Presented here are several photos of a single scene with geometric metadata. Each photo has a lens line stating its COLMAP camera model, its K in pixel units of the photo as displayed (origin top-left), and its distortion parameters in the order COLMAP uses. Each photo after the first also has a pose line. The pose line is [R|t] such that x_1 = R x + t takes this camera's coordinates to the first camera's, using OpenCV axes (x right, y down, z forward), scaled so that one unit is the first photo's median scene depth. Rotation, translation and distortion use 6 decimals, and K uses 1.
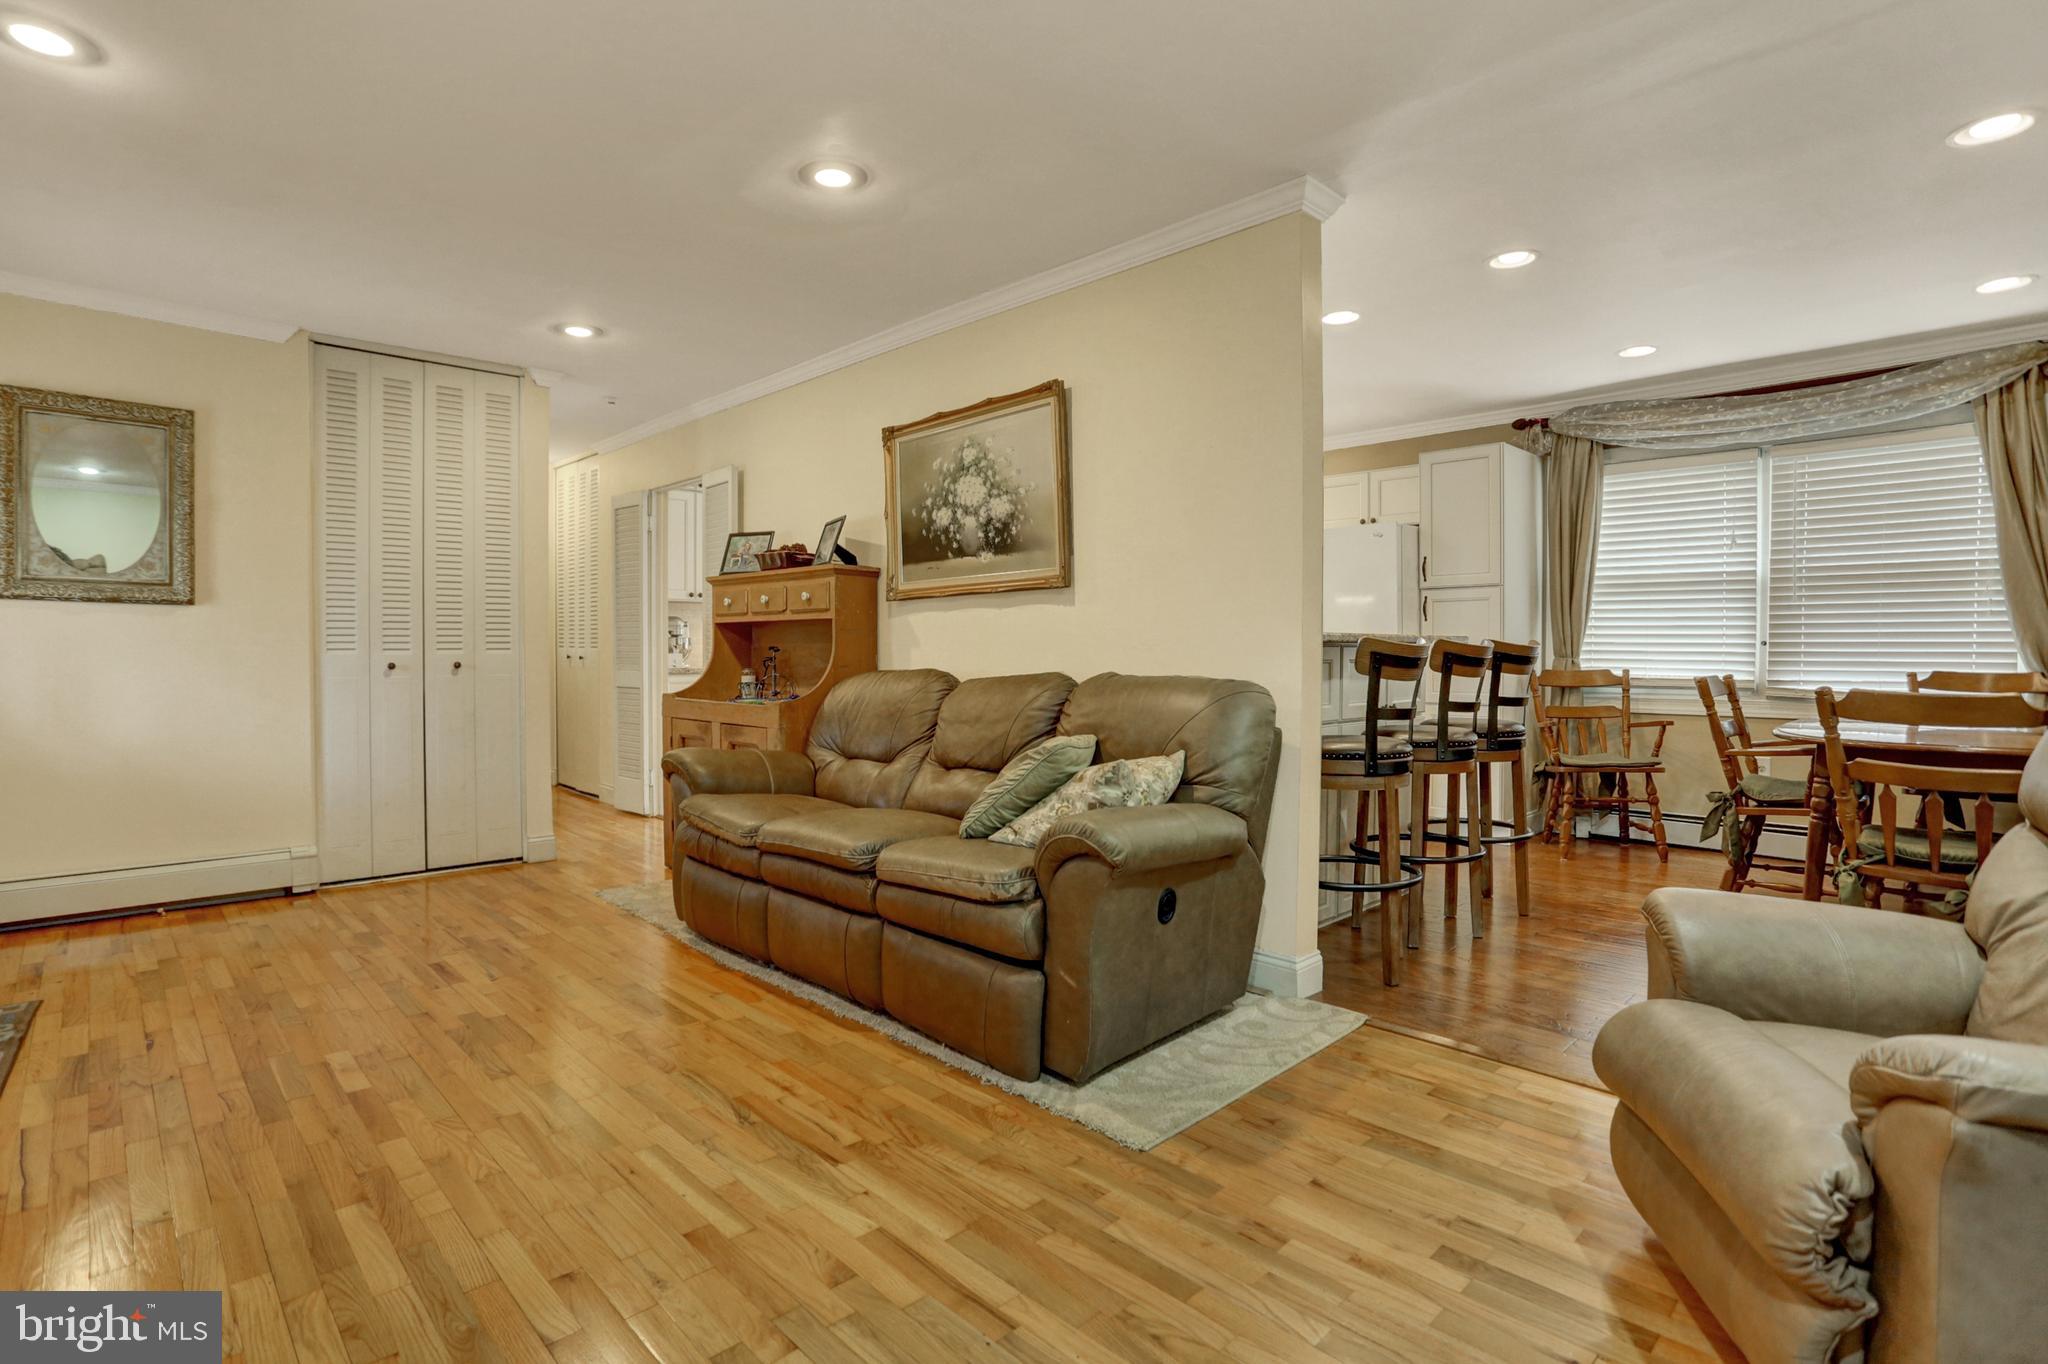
lens RADIAL K [[1003.8, 0, 1015.2], [0, 1003.8, 674.9], [0, 0, 1]] dist [-0.057631, 0.018955]
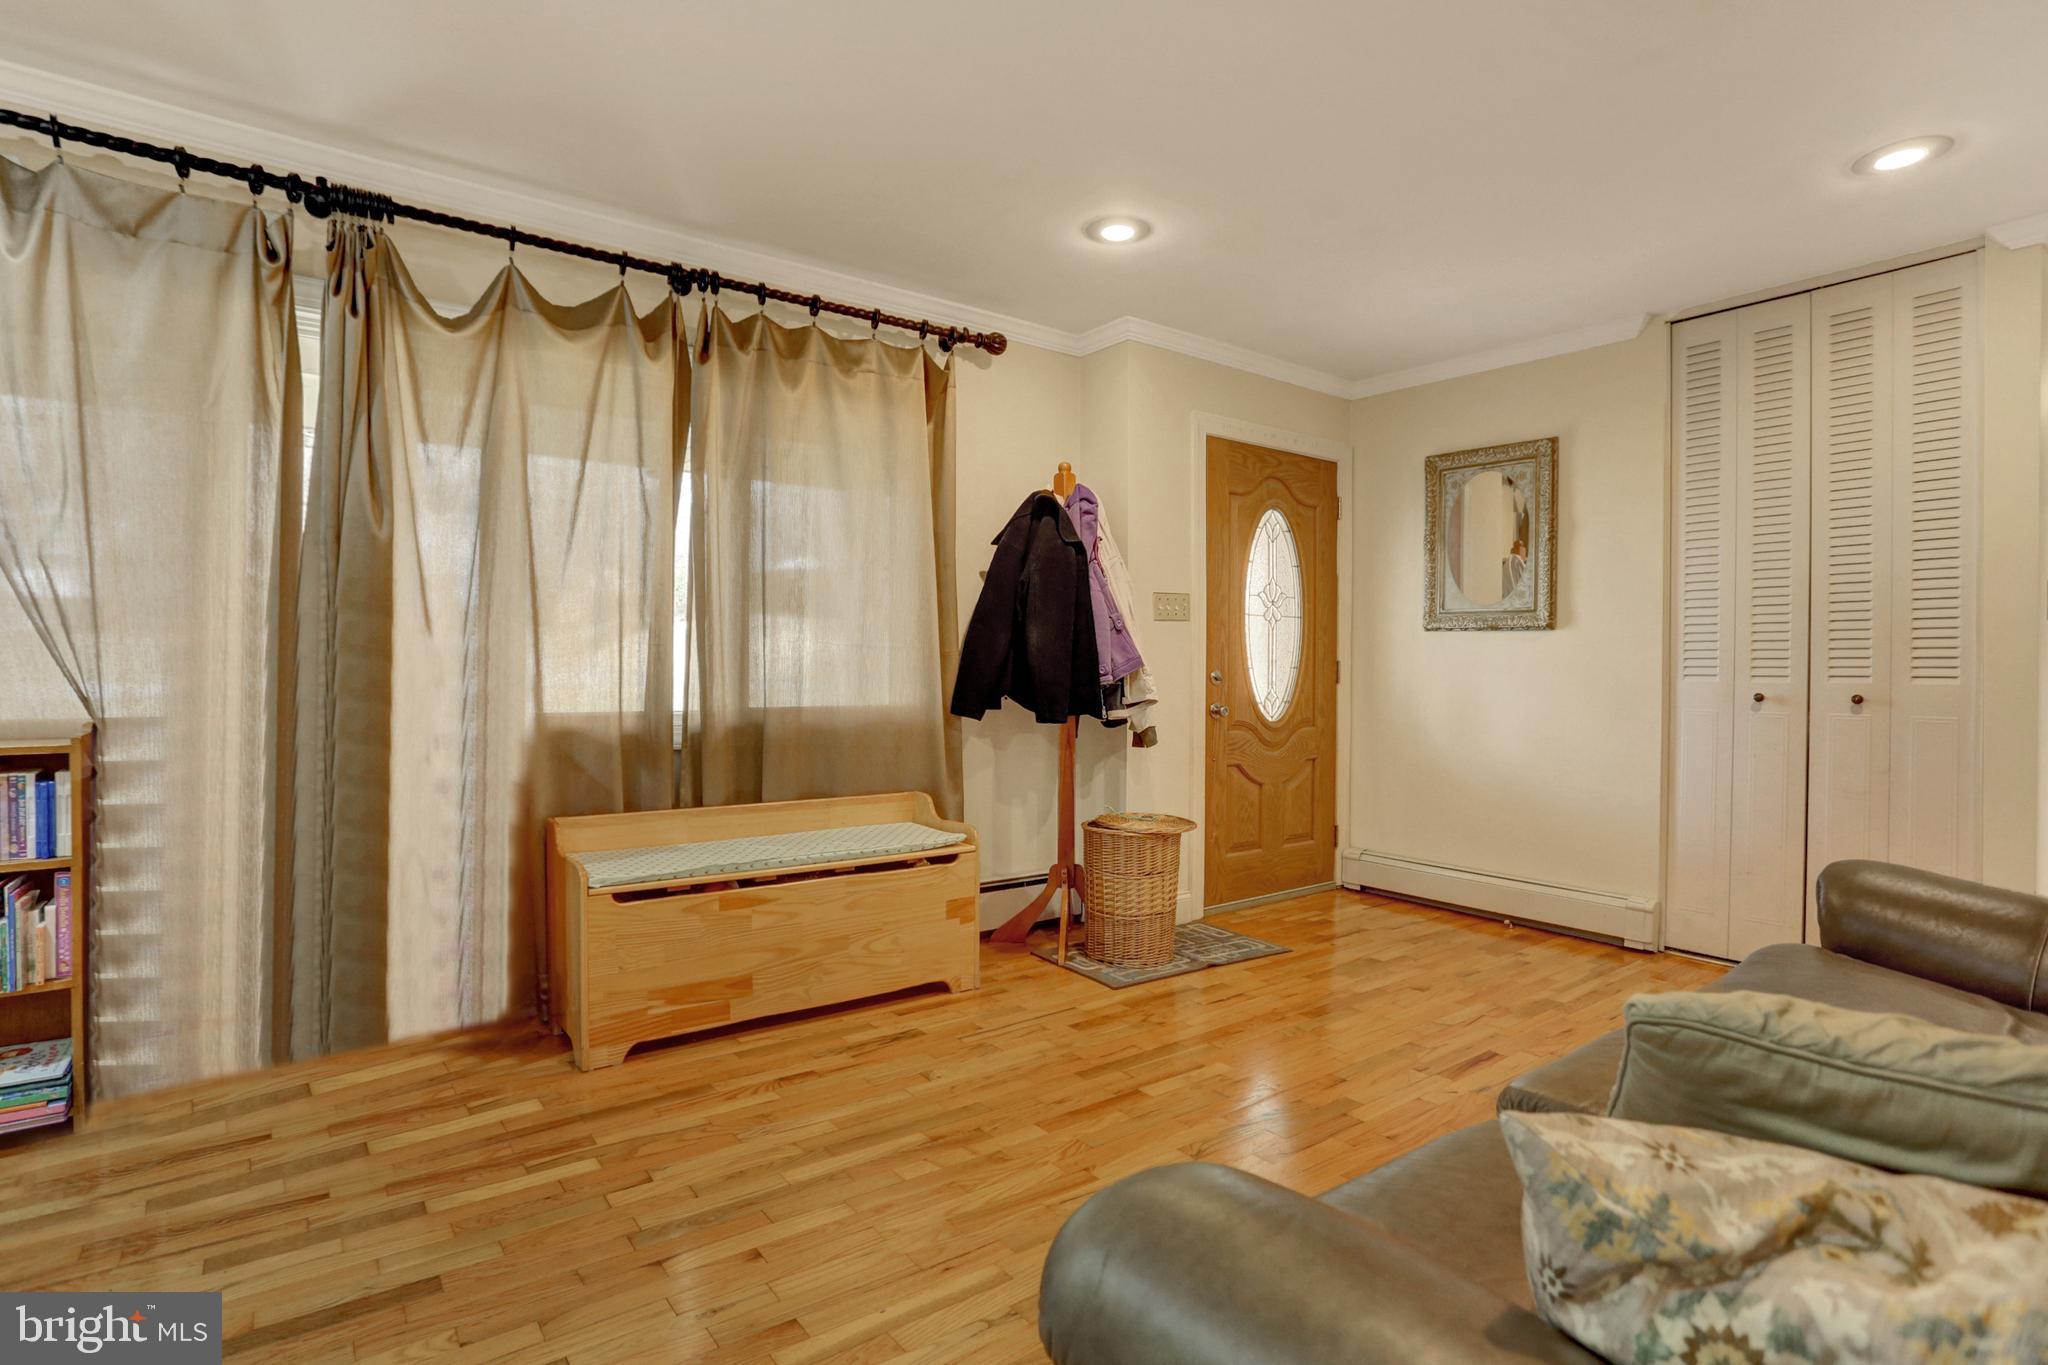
lens RADIAL K [[1003.8, 0, 1022.1], [0, 1003.8, 669.0], [0, 0, 1]] dist [-0.057631, 0.018955]
pose [[-0.125691, -0.000890, -0.992069, 0.225035], [-0.034446, 0.999401, 0.003468, -0.015239], [0.991471, 0.034609, -0.125646, 0.554665]]
